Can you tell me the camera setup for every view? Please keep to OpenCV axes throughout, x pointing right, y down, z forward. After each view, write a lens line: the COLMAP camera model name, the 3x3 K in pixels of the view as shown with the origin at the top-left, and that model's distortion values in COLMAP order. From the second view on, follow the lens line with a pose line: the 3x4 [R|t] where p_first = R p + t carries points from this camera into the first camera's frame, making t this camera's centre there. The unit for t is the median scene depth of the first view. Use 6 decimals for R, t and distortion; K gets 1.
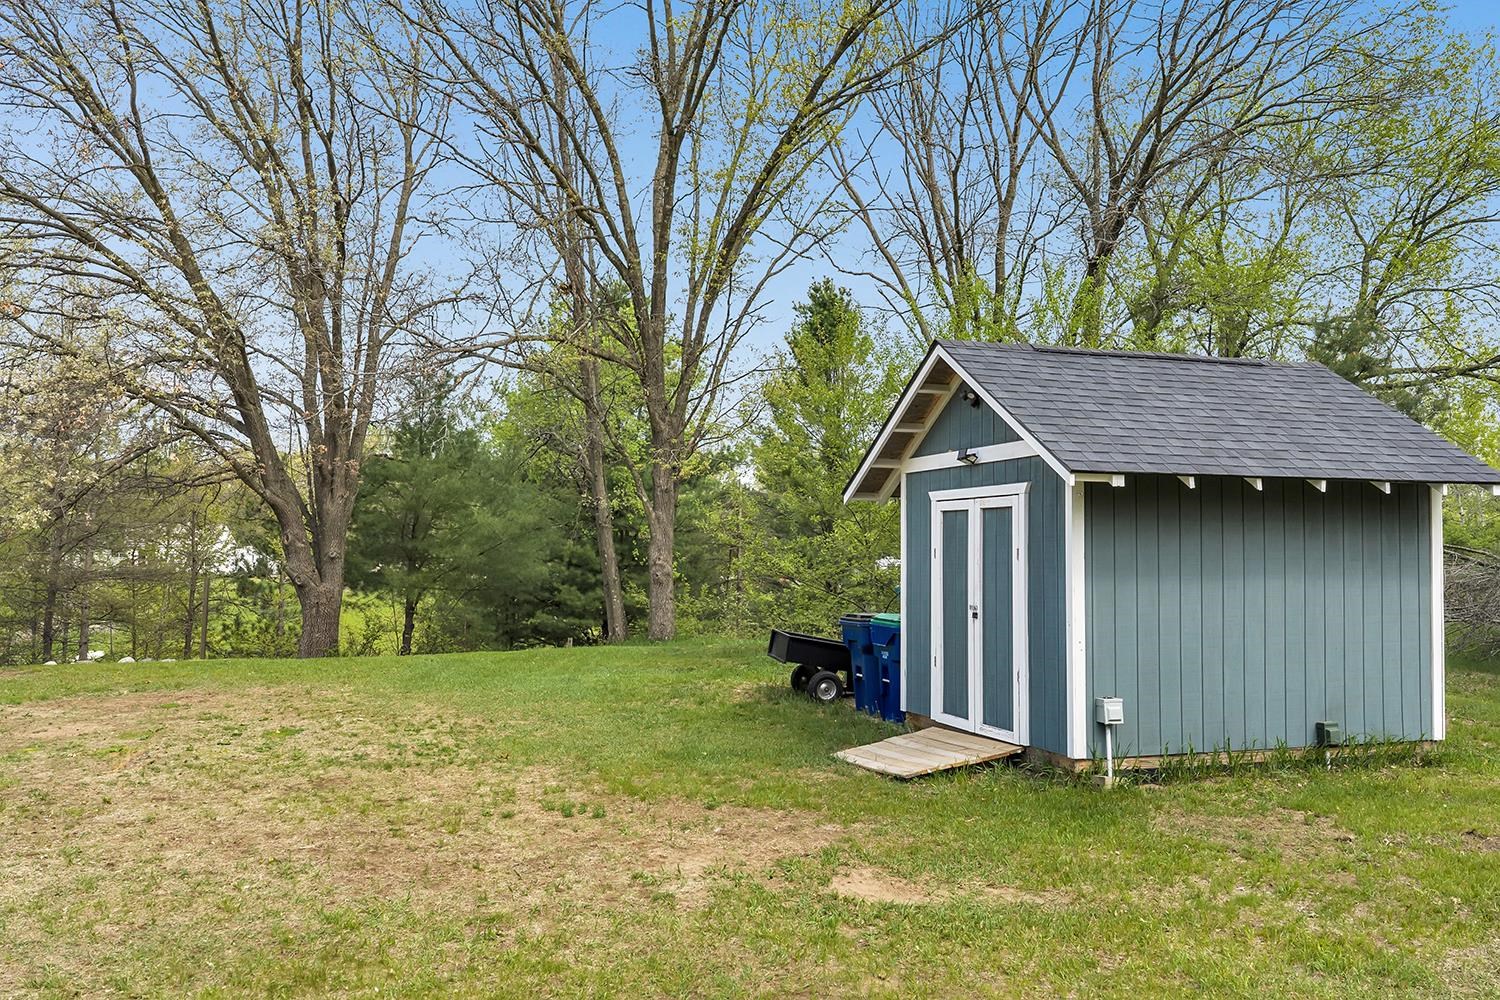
lens RADIAL K [[1283.1, 0, 750.0], [0, 1283.1, 500.0], [0, 0, 1]] dist [0.005112, -0.015439]
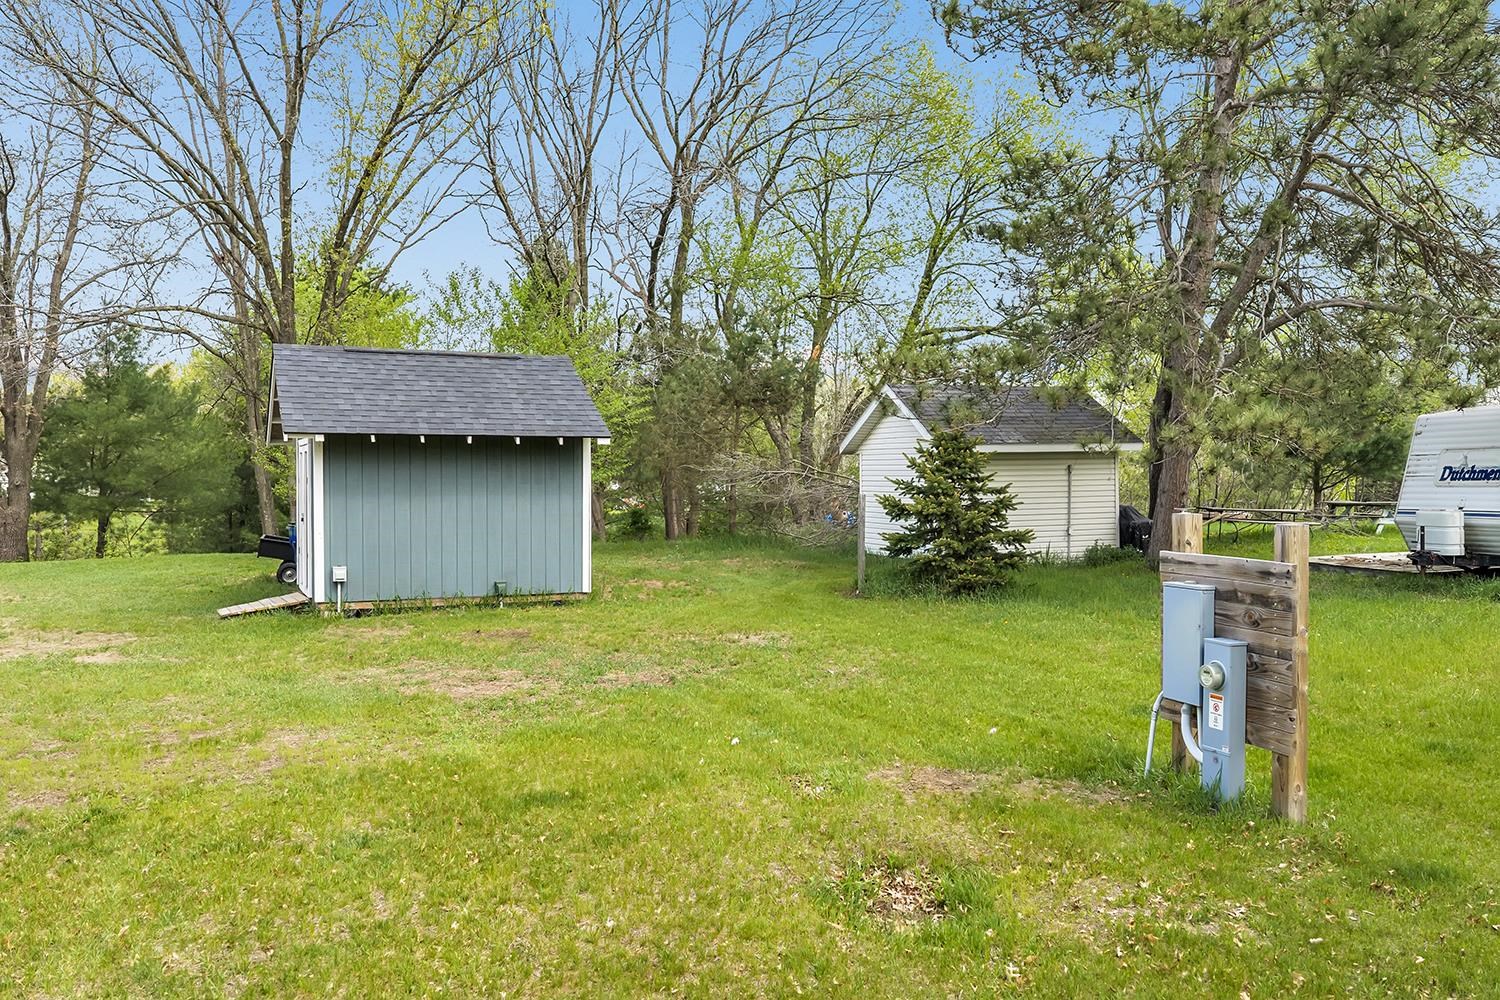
lens RADIAL K [[1283.1, 0, 750.0], [0, 1283.1, 500.0], [0, 0, 1]] dist [0.005112, -0.015439]
pose [[0.994107, -0.008099, 0.108103, 0.260305], [0.001600, 0.998193, 0.060068, -0.014535], [-0.108394, -0.059541, 0.992323, -0.305975]]
